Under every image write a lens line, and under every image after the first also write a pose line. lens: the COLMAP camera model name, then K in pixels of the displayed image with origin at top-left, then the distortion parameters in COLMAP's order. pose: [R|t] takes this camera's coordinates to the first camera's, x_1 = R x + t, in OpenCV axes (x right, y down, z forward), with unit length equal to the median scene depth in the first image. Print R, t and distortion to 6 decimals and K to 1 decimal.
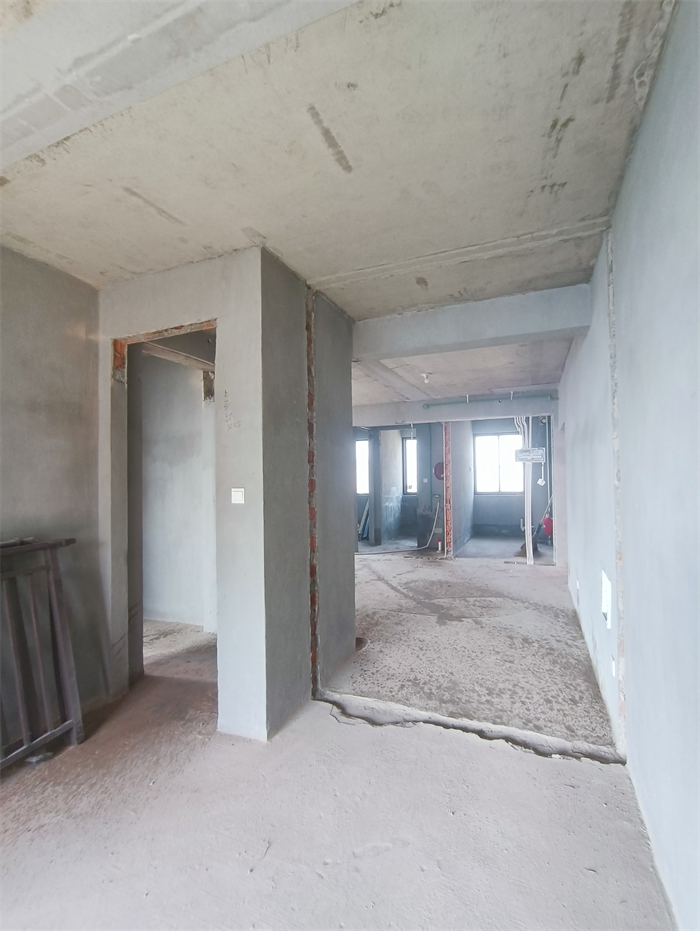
lens RADIAL K [[421.5, 0, 350.0], [0, 421.5, 465.5], [0, 0, 1]] dist [-0.000491, 0.001385]
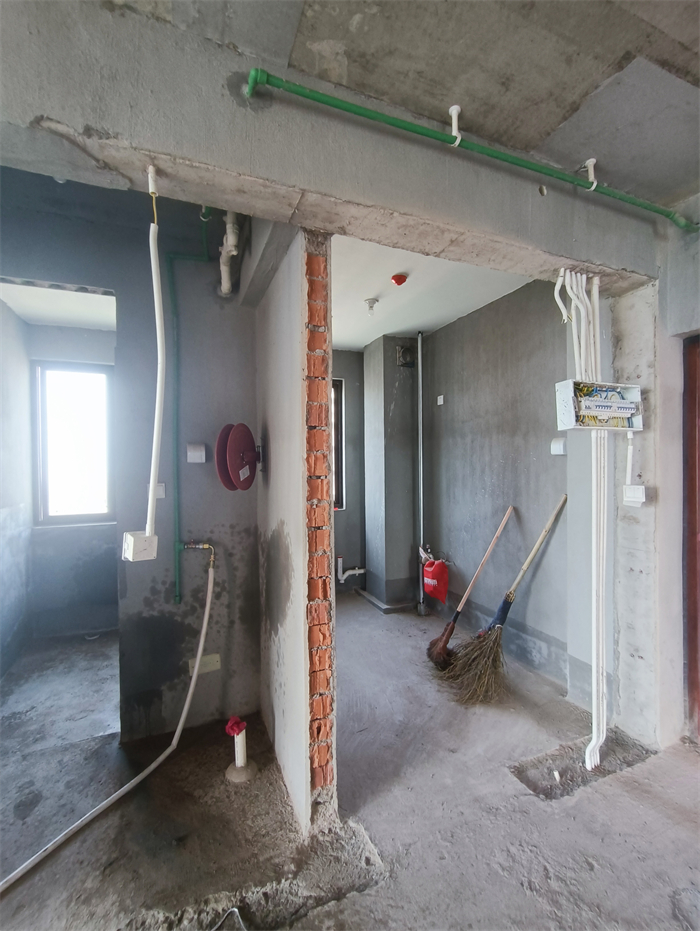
lens RADIAL K [[421.5, 0, 350.0], [0, 421.5, 465.5], [0, 0, 1]] dist [-0.000491, 0.001385]
pose [[0.690860, 0.000525, 0.722988, 0.068993], [-0.020248, 0.999622, 0.018621, 0.011361], [-0.722705, -0.027504, 0.690609, 0.726512]]
